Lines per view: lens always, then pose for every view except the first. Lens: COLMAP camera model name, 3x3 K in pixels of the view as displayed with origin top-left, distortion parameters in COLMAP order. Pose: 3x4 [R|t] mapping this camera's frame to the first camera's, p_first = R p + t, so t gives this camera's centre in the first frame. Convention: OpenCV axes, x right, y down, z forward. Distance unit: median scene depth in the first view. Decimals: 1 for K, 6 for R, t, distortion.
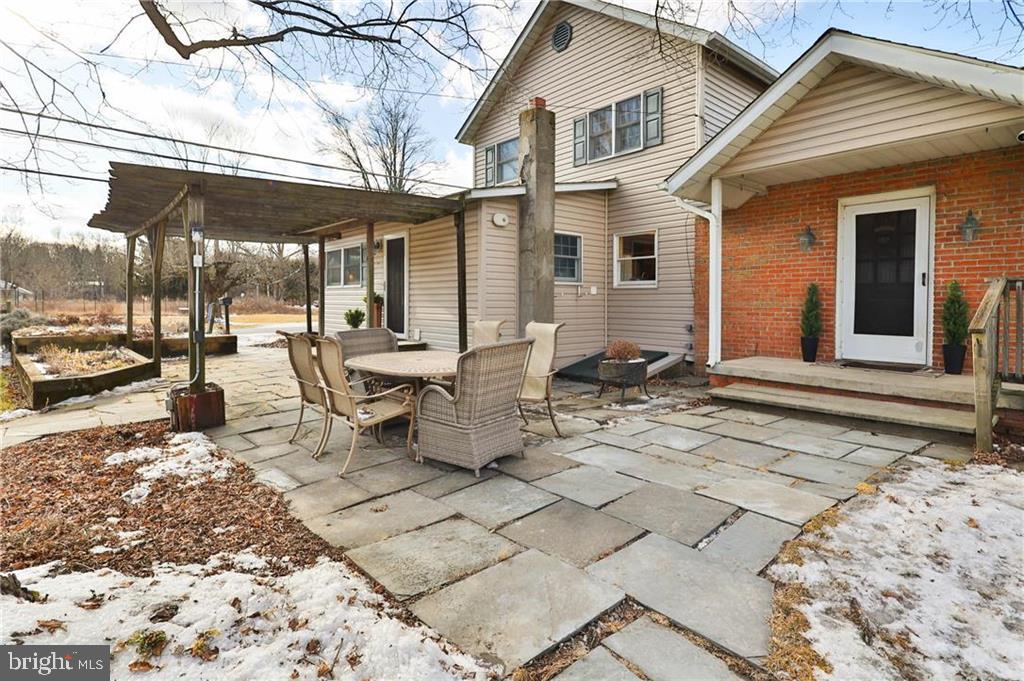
lens RADIAL K [[514.6, 0, 499.8], [0, 514.6, 317.4], [0, 0, 1]] dist [-0.000844, 0.000680]
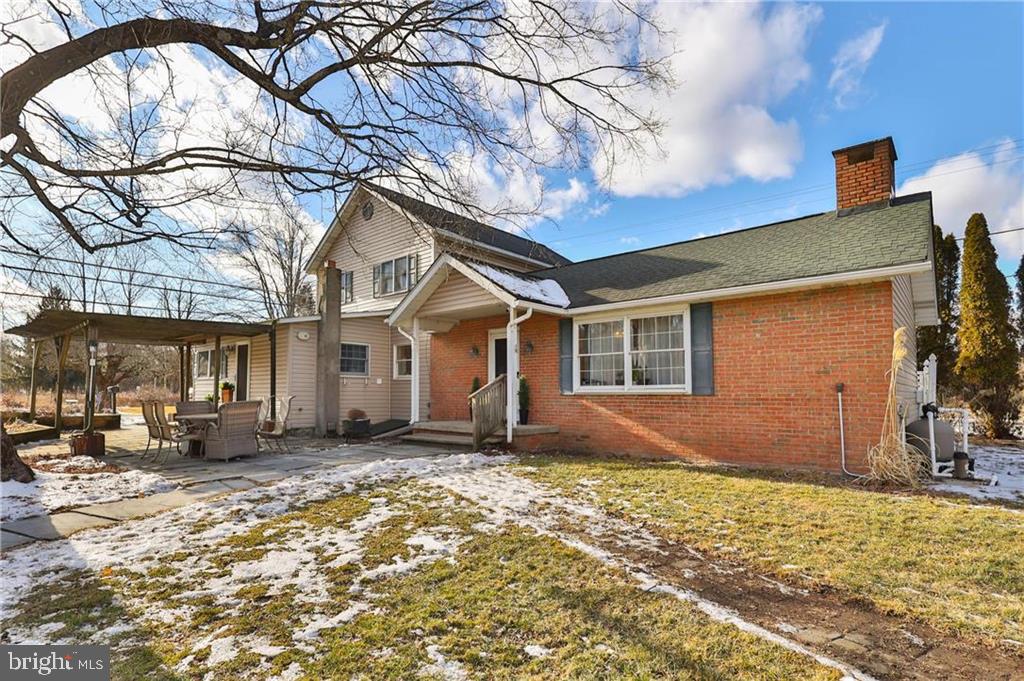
lens RADIAL K [[514.6, 0, 490.7], [0, 514.6, 374.5], [0, 0, 1]] dist [-0.000844, 0.000680]
pose [[0.991033, 0.006718, 0.133445, 0.341241], [0.003001, 0.997364, -0.072499, 0.041912], [-0.133580, 0.072249, 0.988401, -0.593593]]
